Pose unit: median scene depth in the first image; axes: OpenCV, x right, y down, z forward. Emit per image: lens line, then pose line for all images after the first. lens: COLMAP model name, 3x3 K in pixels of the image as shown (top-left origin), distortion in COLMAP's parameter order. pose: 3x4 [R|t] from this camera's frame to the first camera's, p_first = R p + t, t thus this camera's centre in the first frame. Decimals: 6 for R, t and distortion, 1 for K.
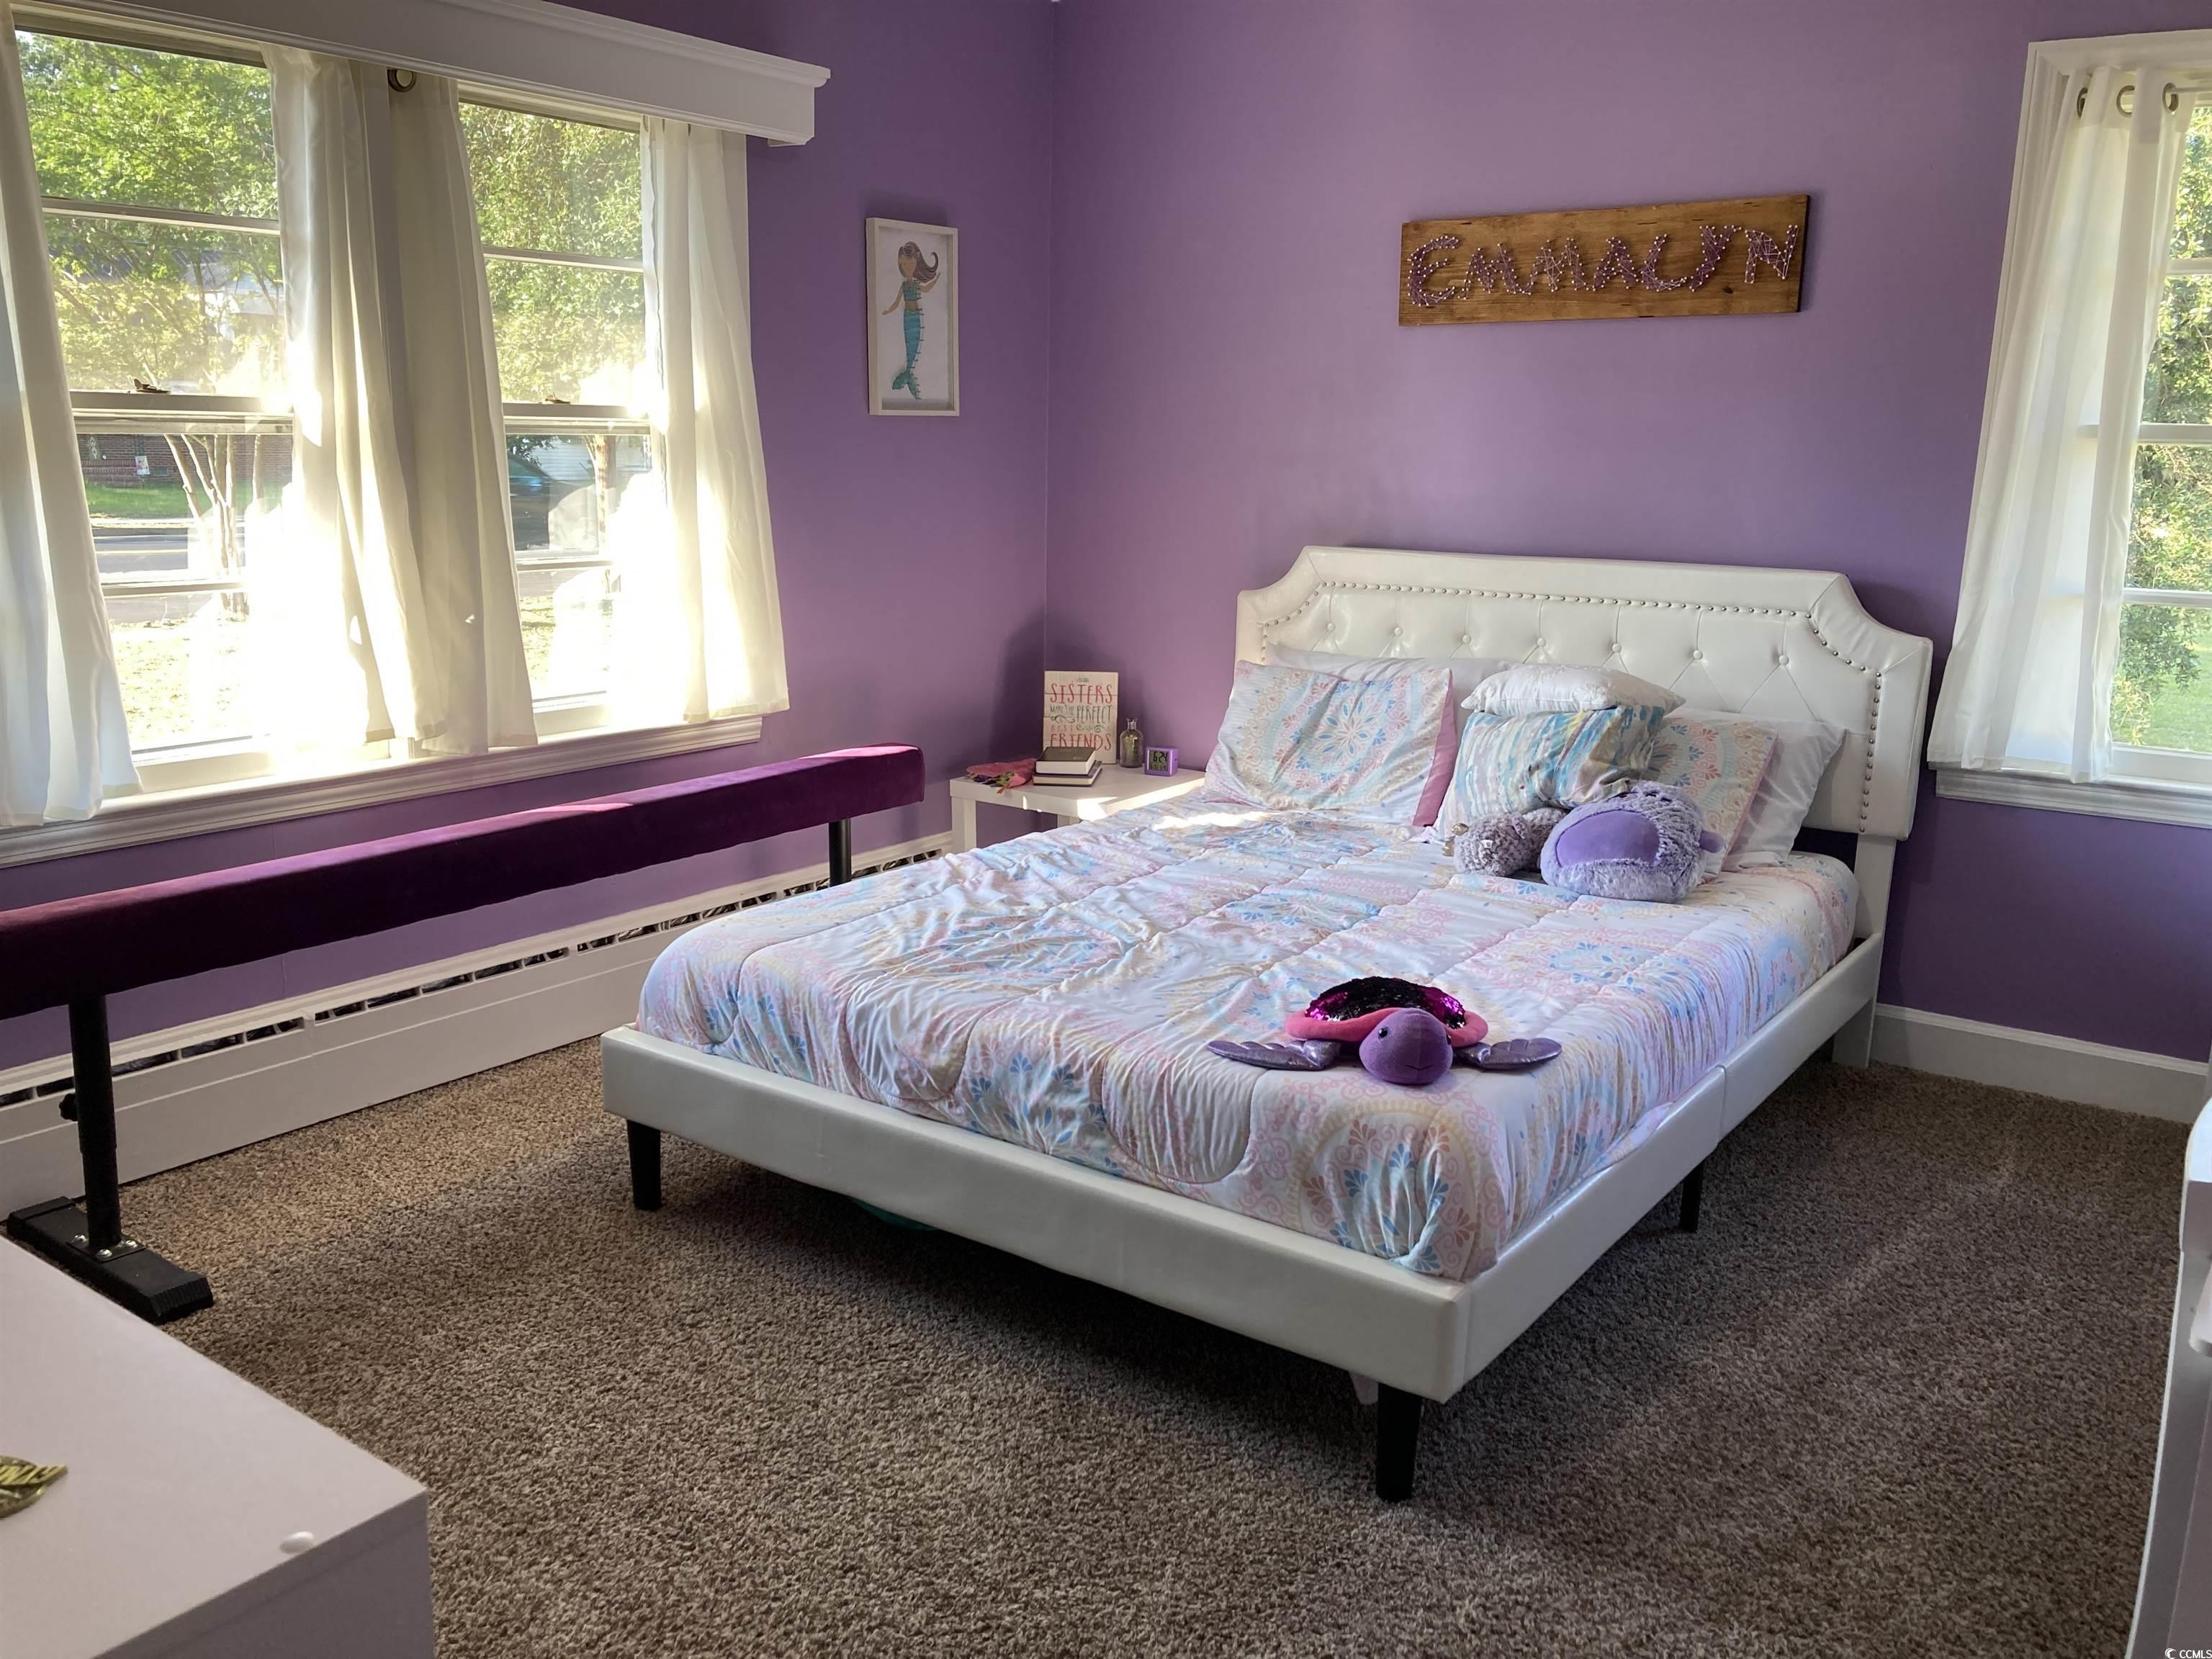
lens RADIAL K [[1771.6, 0, 1106.0], [0, 1771.6, 829.5], [0, 0, 1]] dist [0.504095, 0.002139]
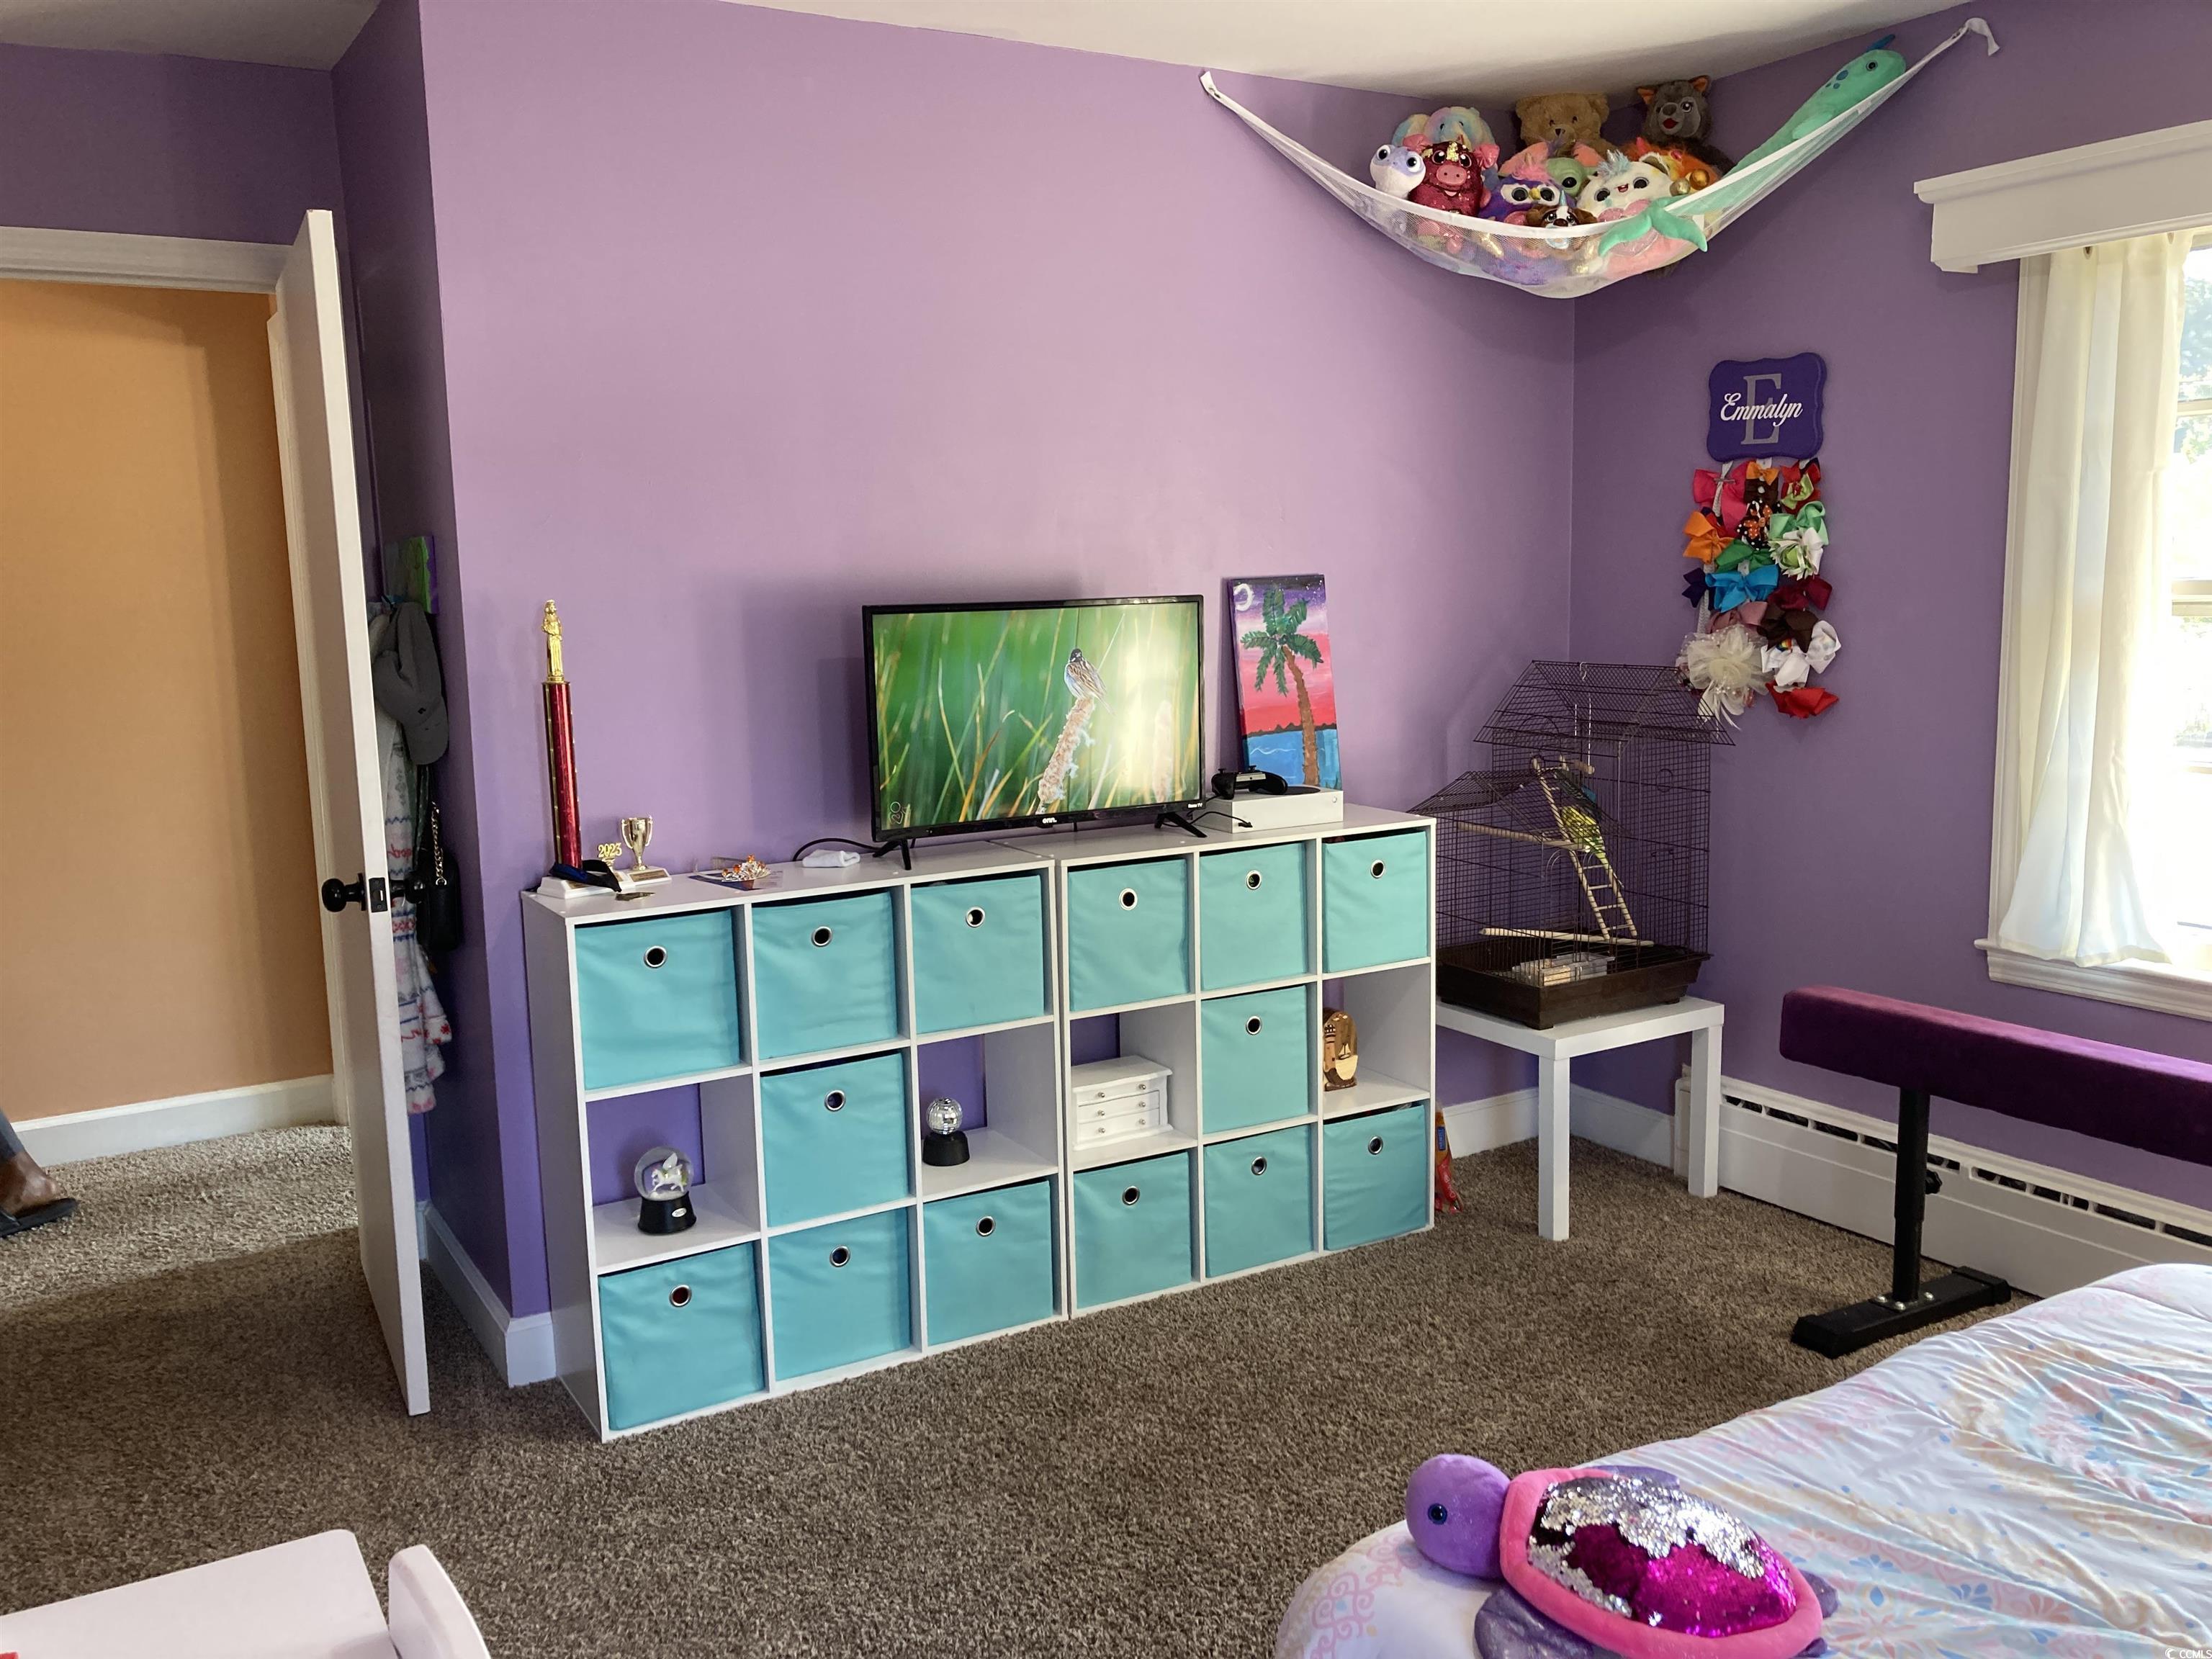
lens RADIAL K [[1828.2, 0, 1106.0], [0, 1828.2, 829.5], [0, 0, 1]] dist [0.002840, 0.009916]
pose [[-0.390307, 0.133044, -0.911021, 0.716974], [-0.183177, 0.958500, 0.218456, -0.230032], [0.902279, 0.252143, -0.349739, 0.885787]]
